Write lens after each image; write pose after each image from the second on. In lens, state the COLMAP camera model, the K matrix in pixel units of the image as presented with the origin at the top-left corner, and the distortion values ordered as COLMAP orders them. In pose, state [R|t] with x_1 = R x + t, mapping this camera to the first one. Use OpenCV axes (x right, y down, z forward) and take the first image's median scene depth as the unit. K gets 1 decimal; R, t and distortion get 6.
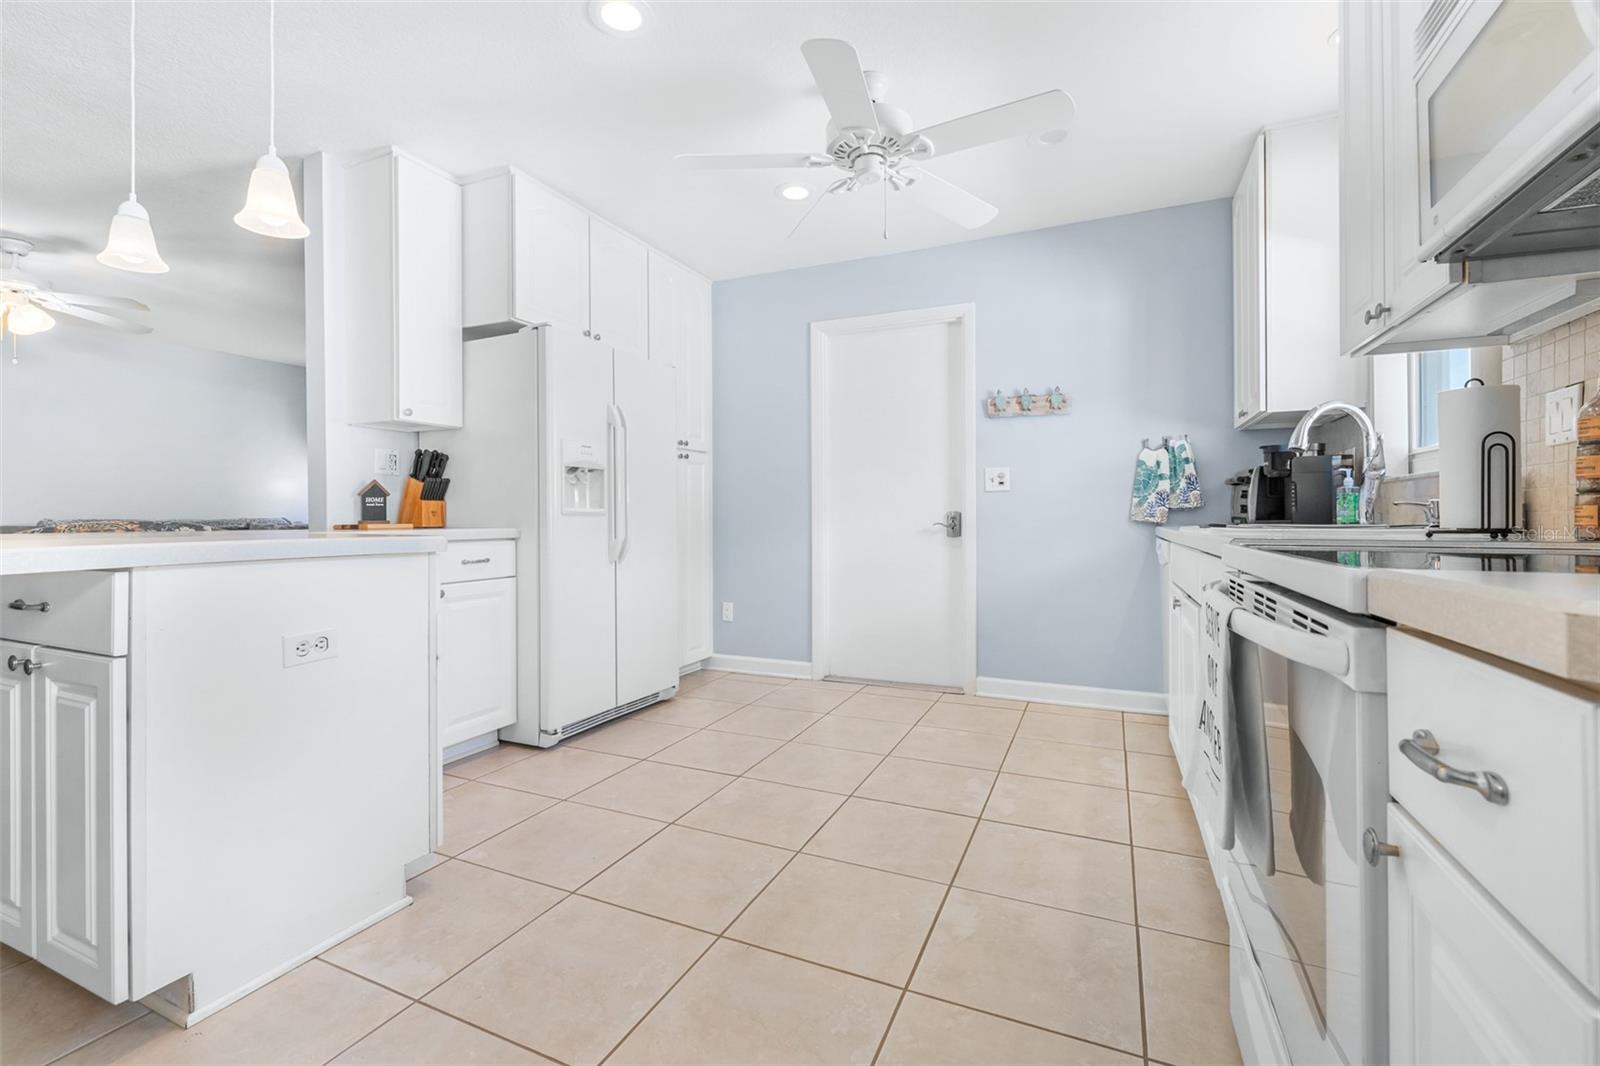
lens RADIAL K [[685.7, 0, 802.1], [0, 685.7, 504.3], [0, 0, 1]] dist [-0.000198, 0.000237]
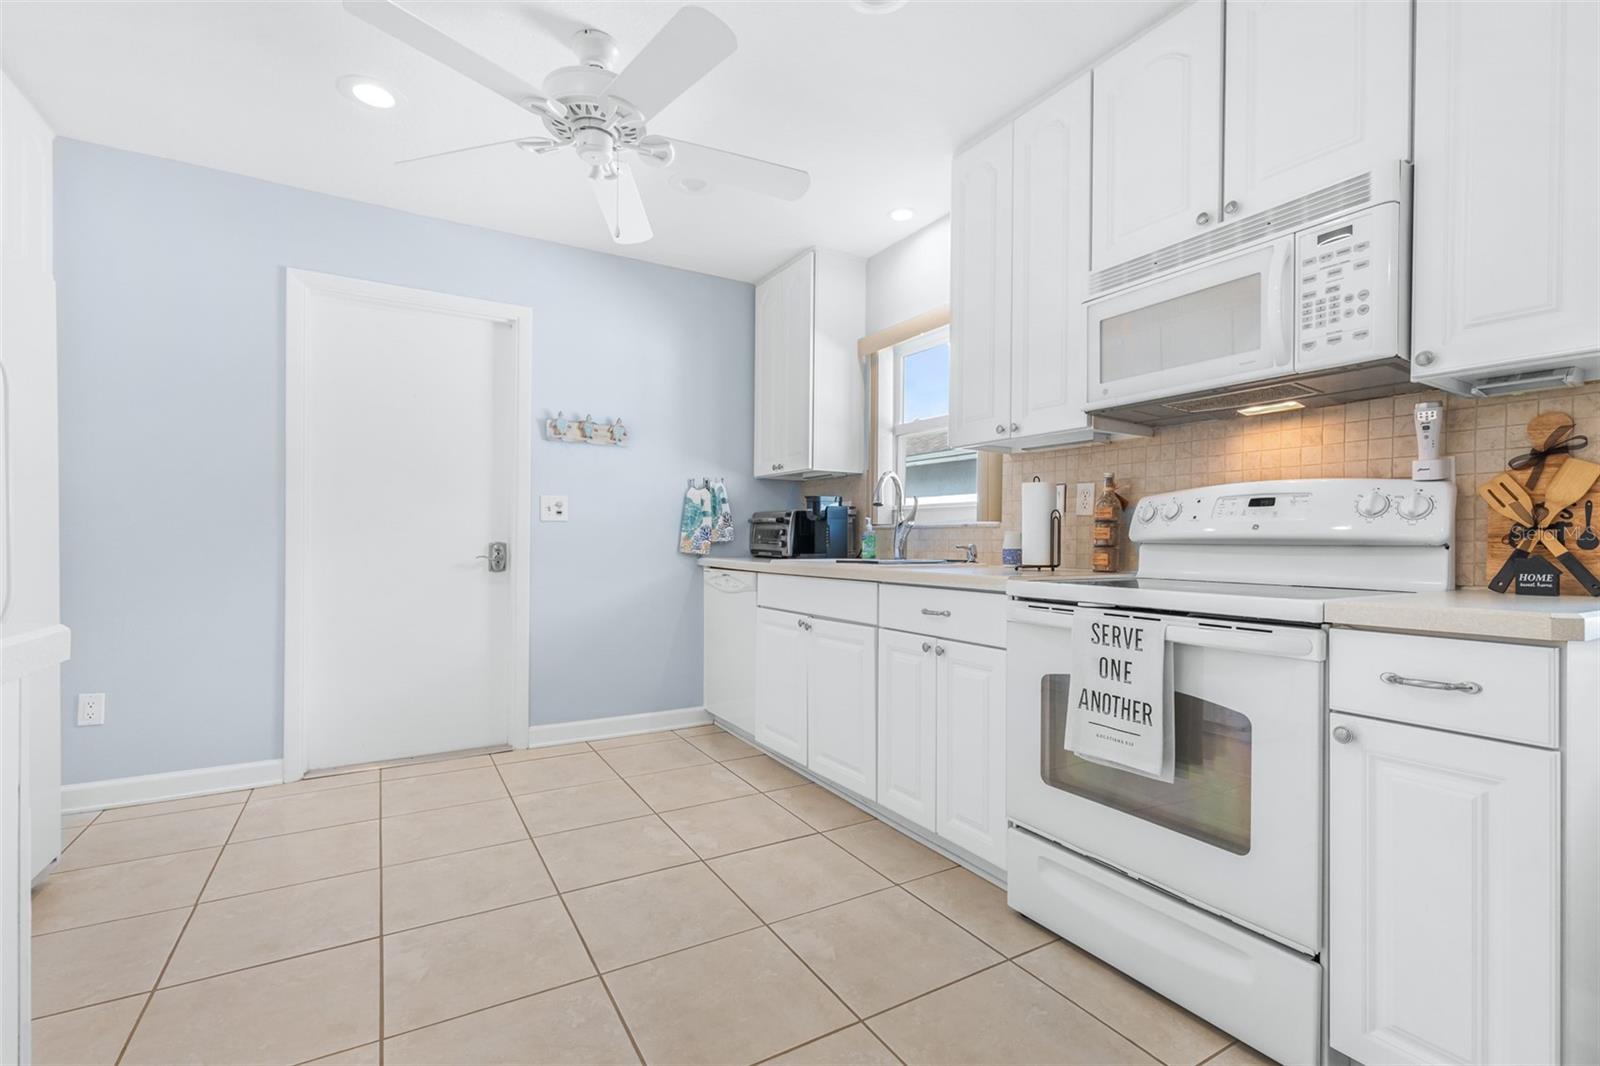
lens RADIAL K [[711.3, 0, 800.0], [0, 711.3, 533.0], [0, 0, 1]] dist [0.000446, 0.000244]
pose [[0.577989, 0.013772, 0.815929, -0.332634], [-0.024332, 0.999704, 0.000363, -0.012632], [-0.815682, -0.020063, 0.578153, 0.195714]]
